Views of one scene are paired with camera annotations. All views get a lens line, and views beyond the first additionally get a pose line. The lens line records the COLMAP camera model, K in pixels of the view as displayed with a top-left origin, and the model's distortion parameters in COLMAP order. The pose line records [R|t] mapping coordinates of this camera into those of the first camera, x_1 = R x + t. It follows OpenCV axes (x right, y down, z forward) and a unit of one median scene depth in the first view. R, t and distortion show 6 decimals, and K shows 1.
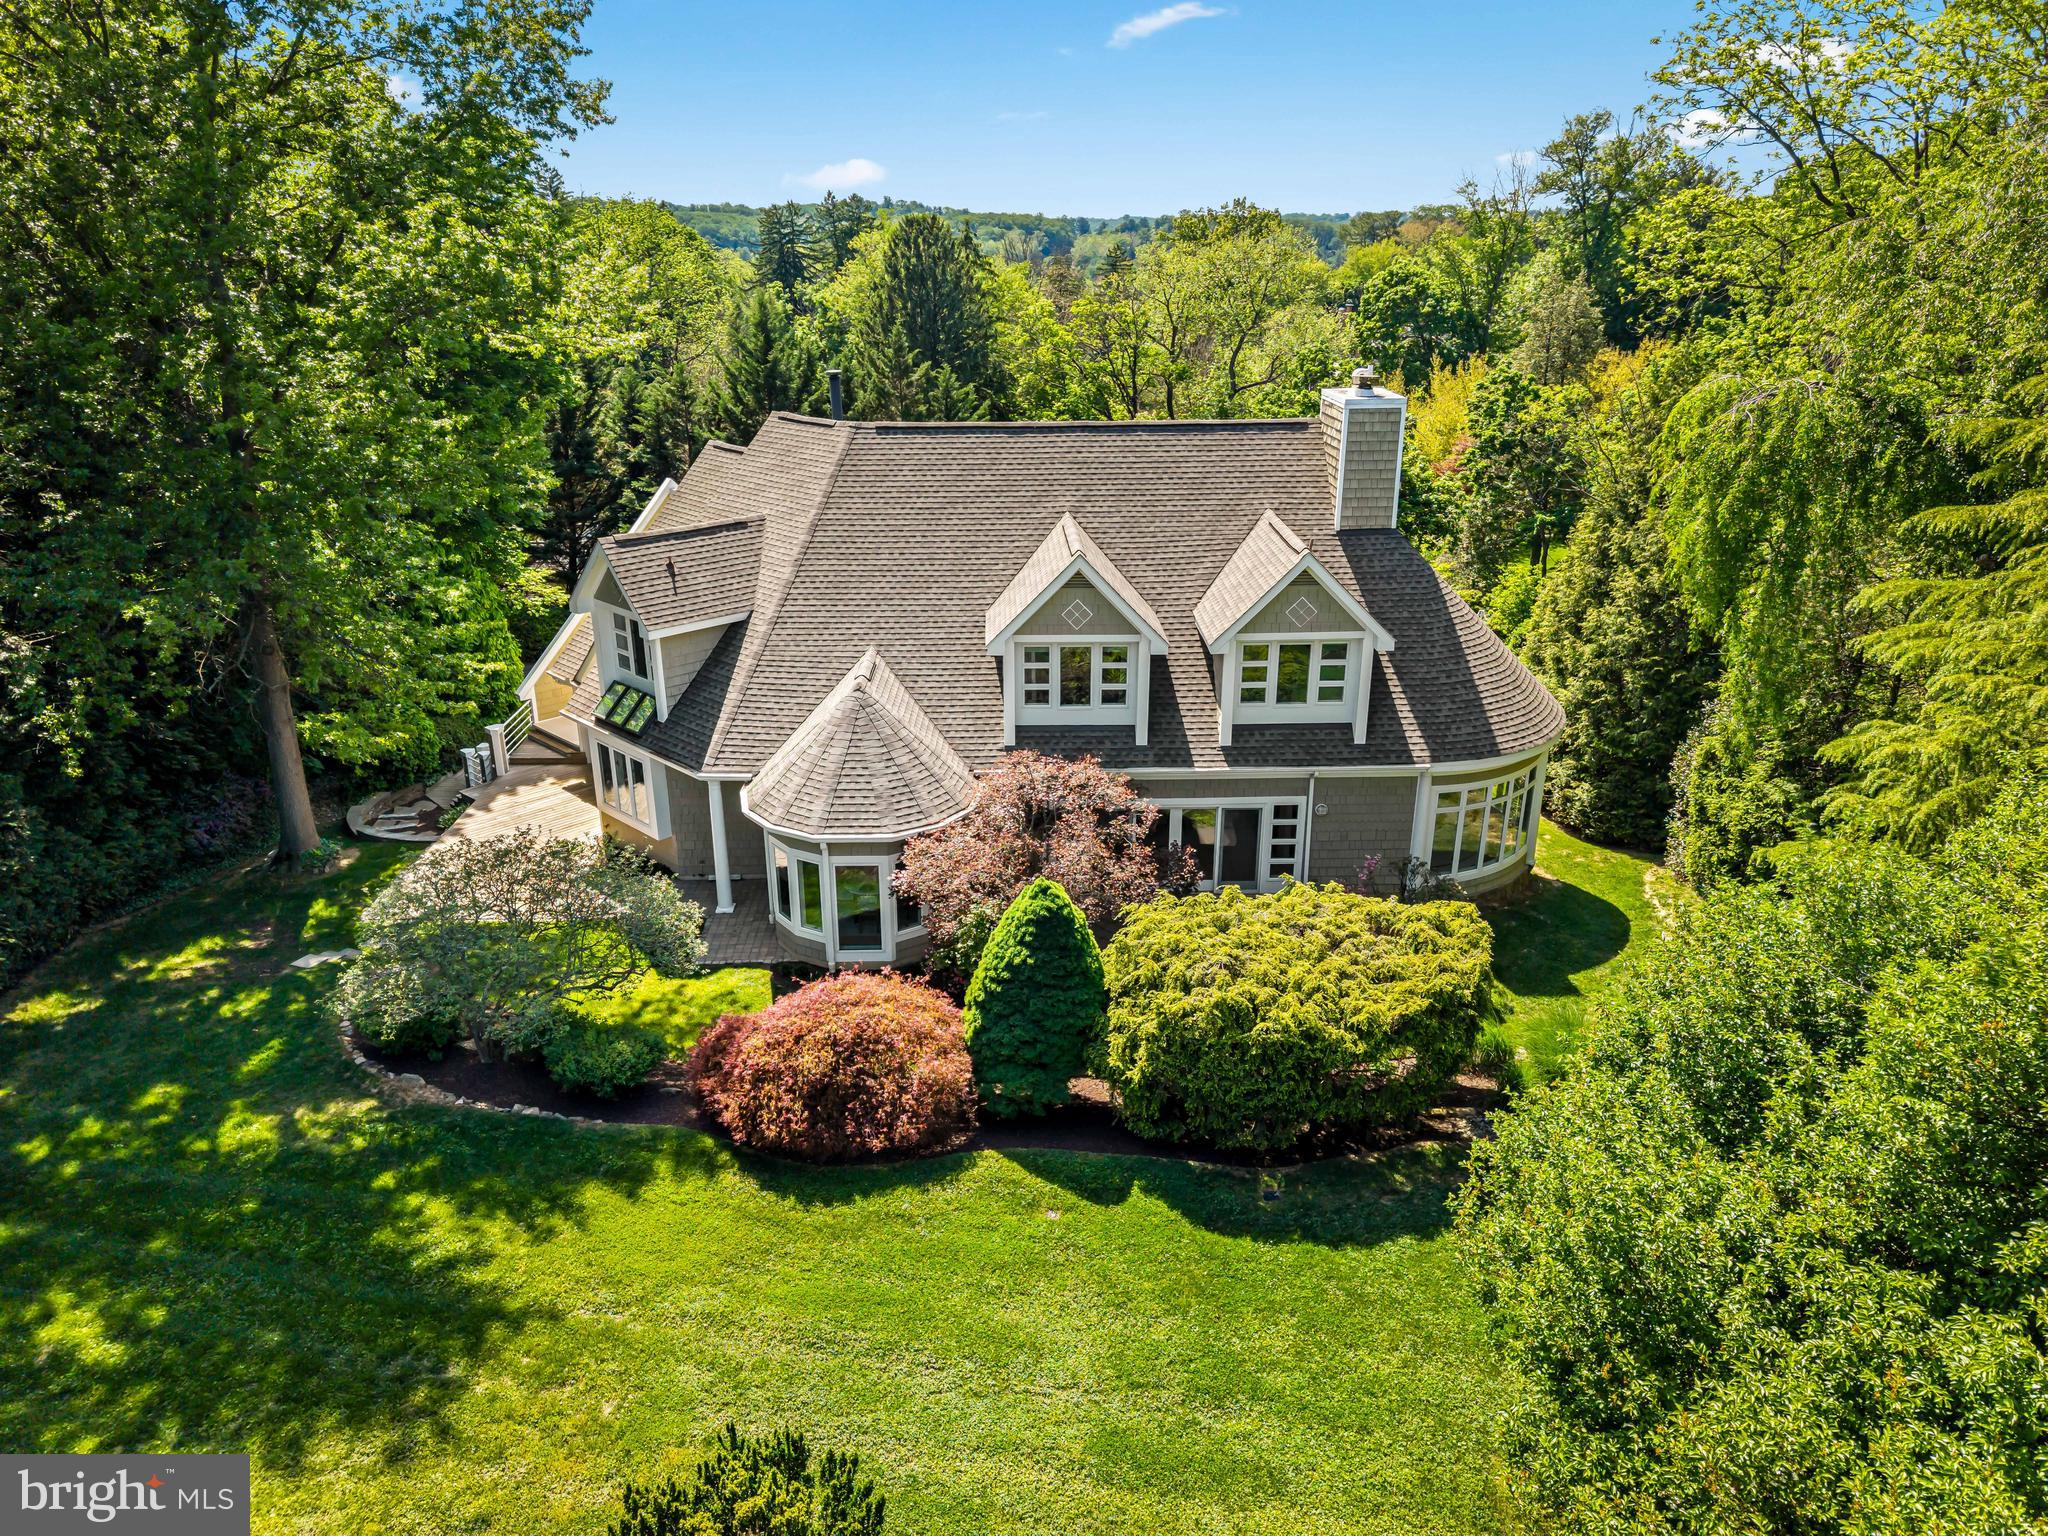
lens RADIAL K [[1386.1, 0, 1028.7], [0, 1386.1, 778.1], [0, 0, 1]] dist [0.044924, -0.056541]
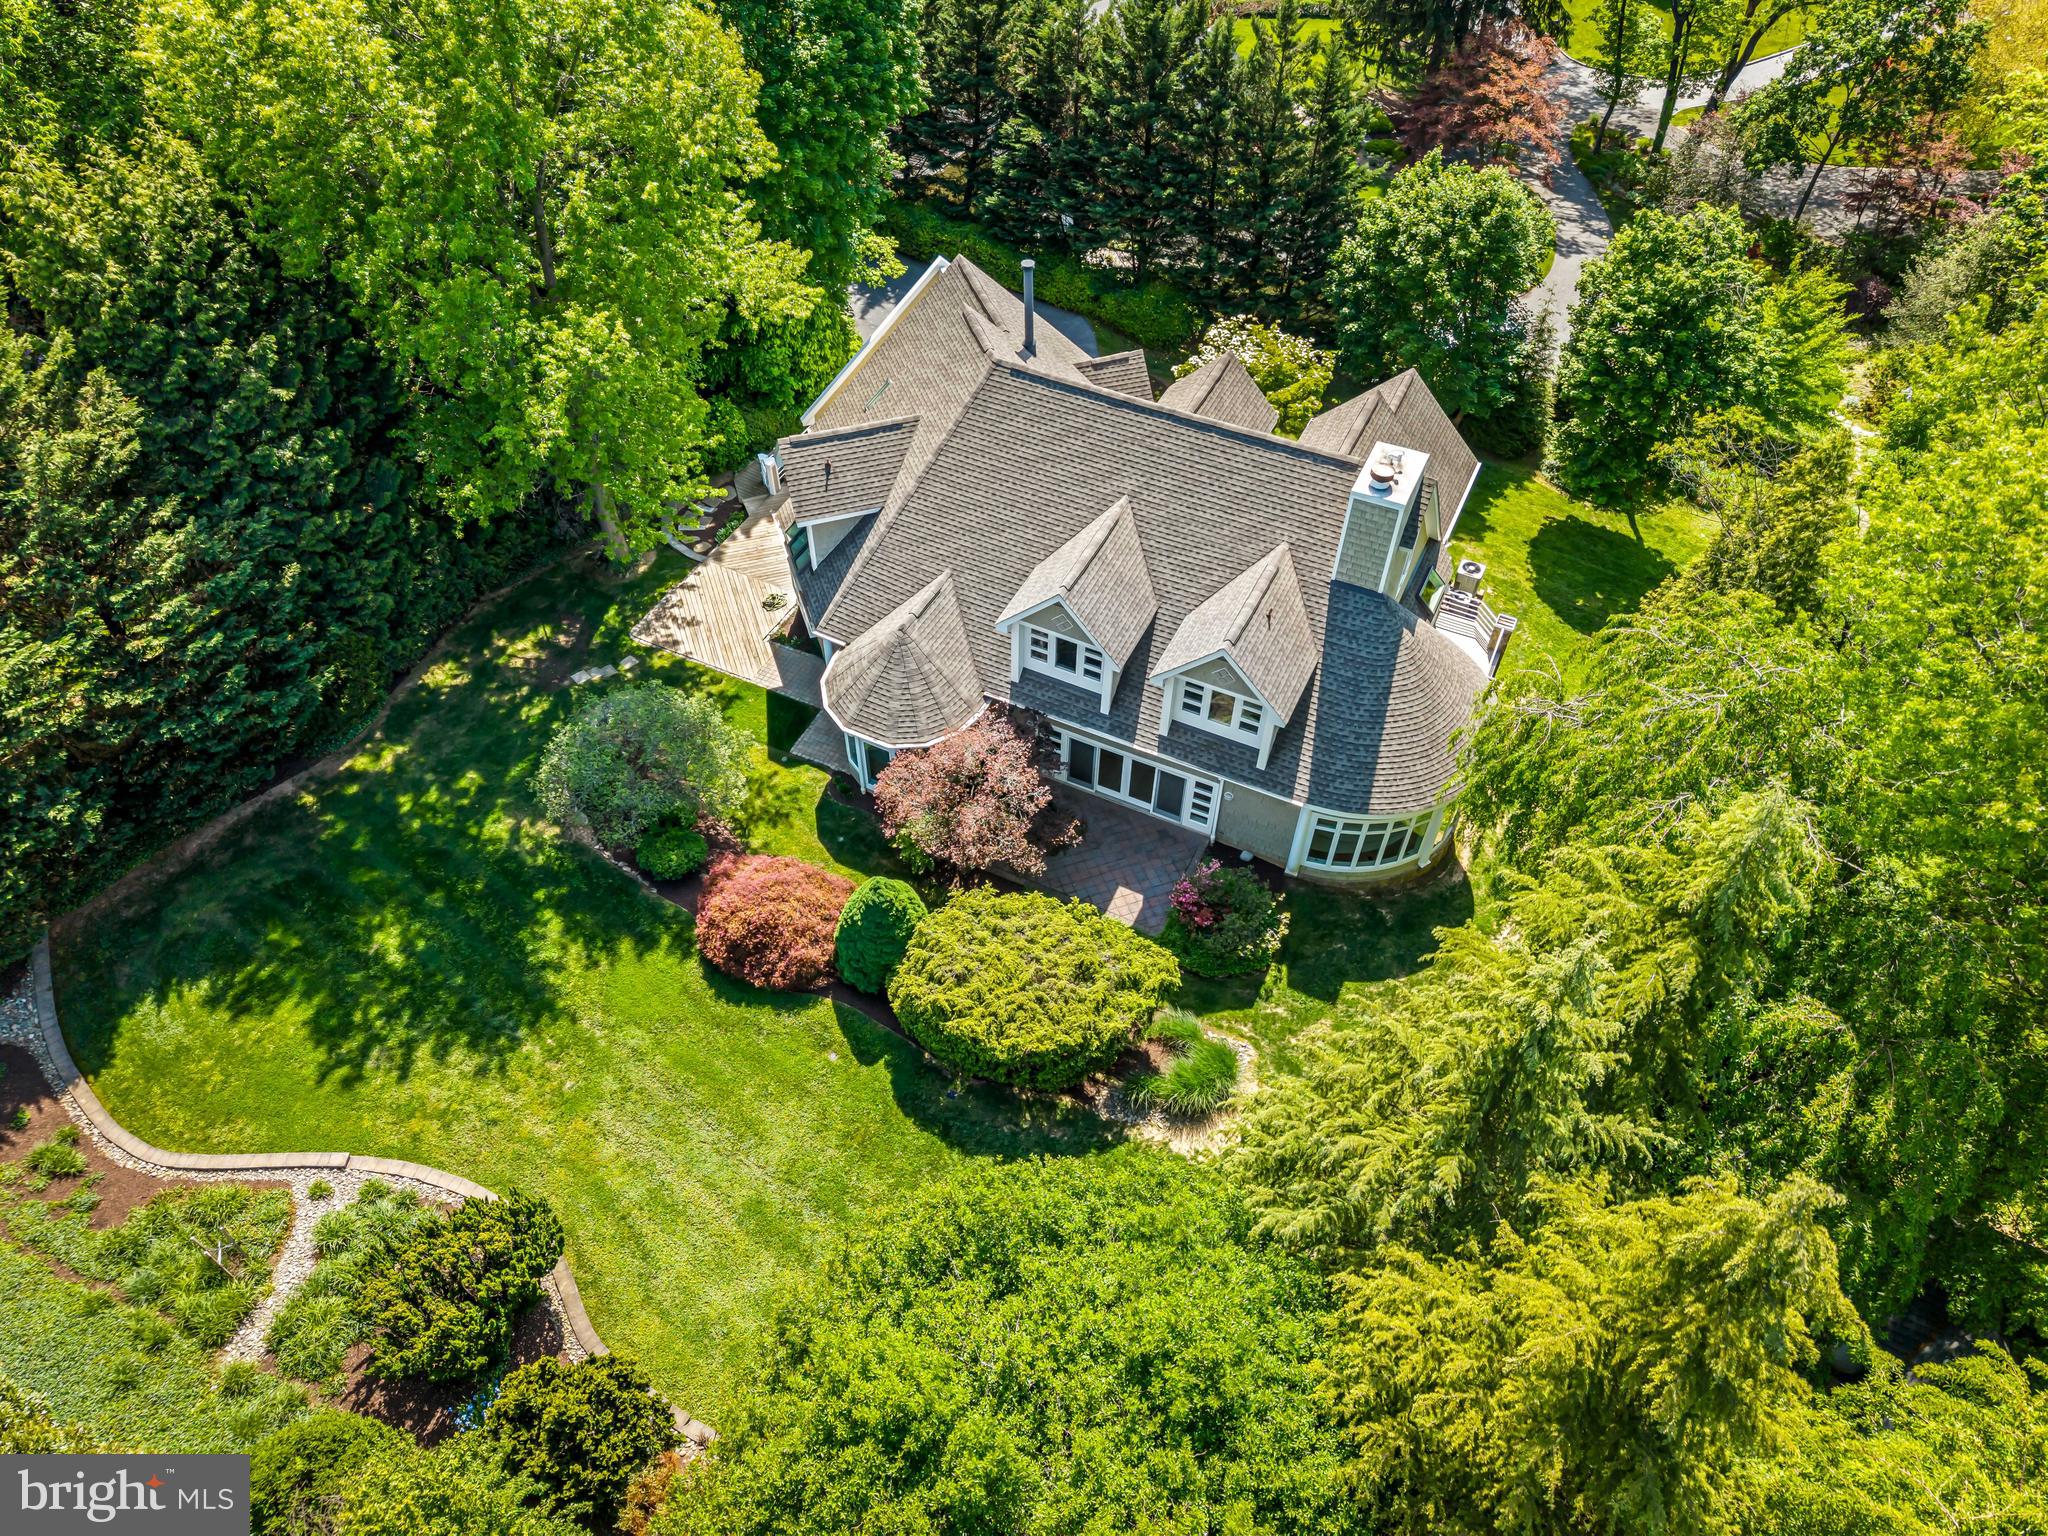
lens RADIAL K [[1386.1, 0, 1028.7], [0, 1386.1, 778.1], [0, 0, 1]] dist [0.044924, -0.056541]
pose [[0.888886, 0.355609, -0.288833, 0.442816], [-0.176706, 0.847806, 0.500000, -0.650702], [0.422679, -0.393404, 0.816441, -0.143496]]
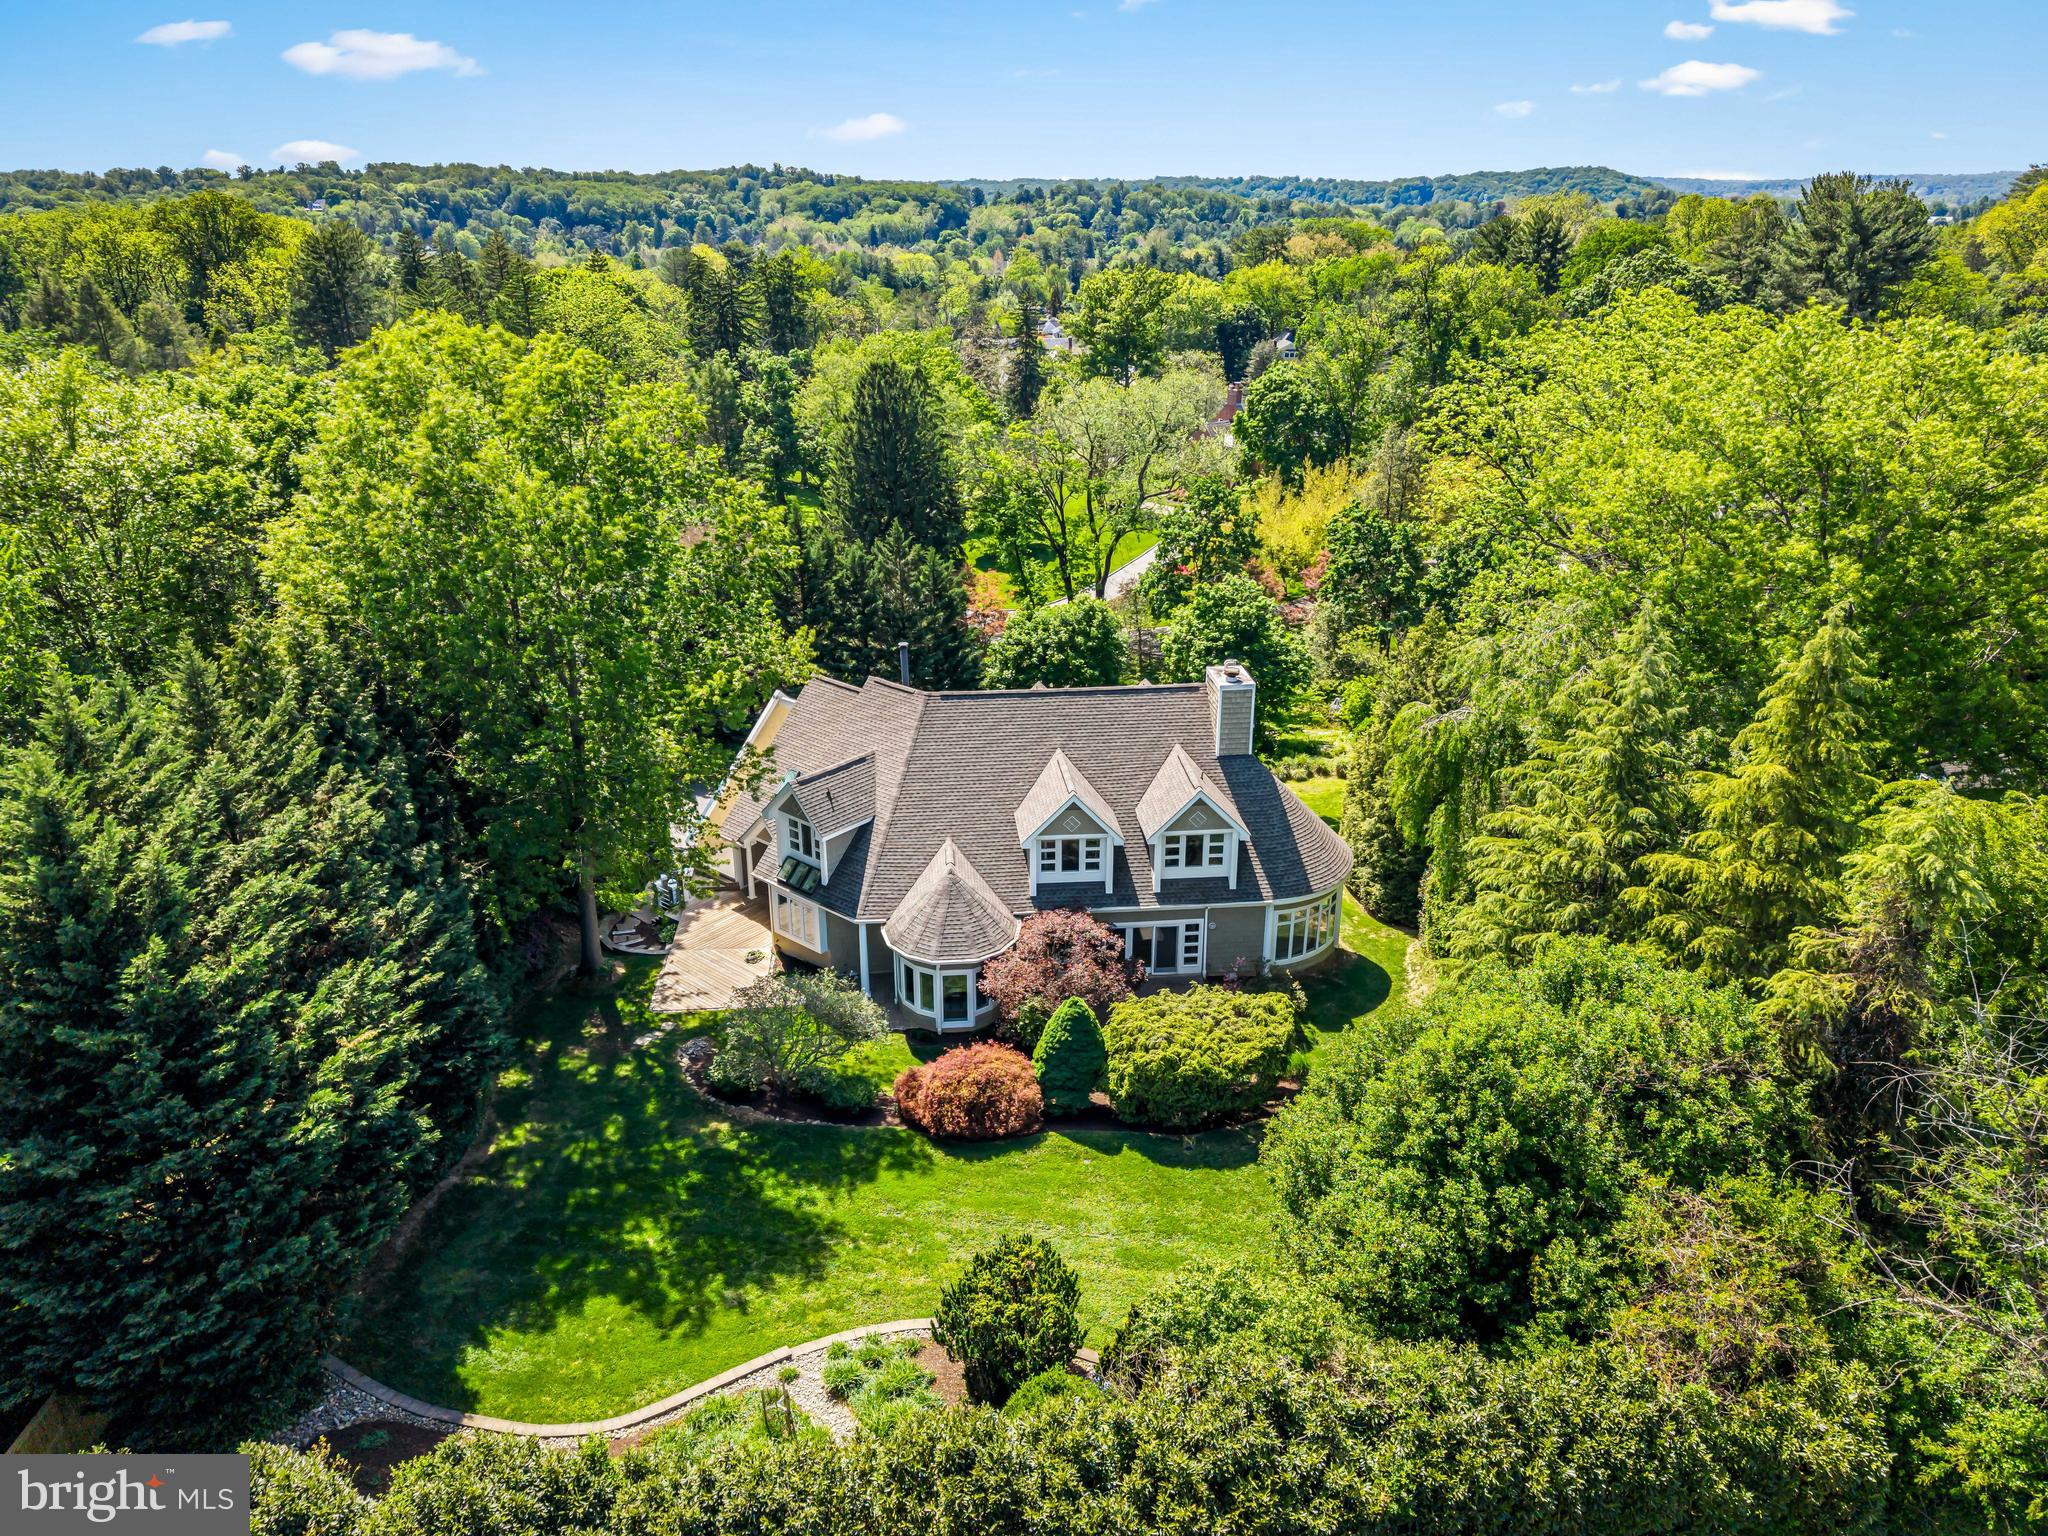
lens RADIAL K [[1434.7, 0, 1040.0], [0, 1434.7, 765.0], [0, 0, 1]] dist [0.115768, -0.248020]
pose [[0.996704, -0.023610, 0.077612, -0.147114], [0.022195, 0.999572, 0.019053, -0.231554], [-0.078028, -0.017268, 0.996802, -0.818761]]
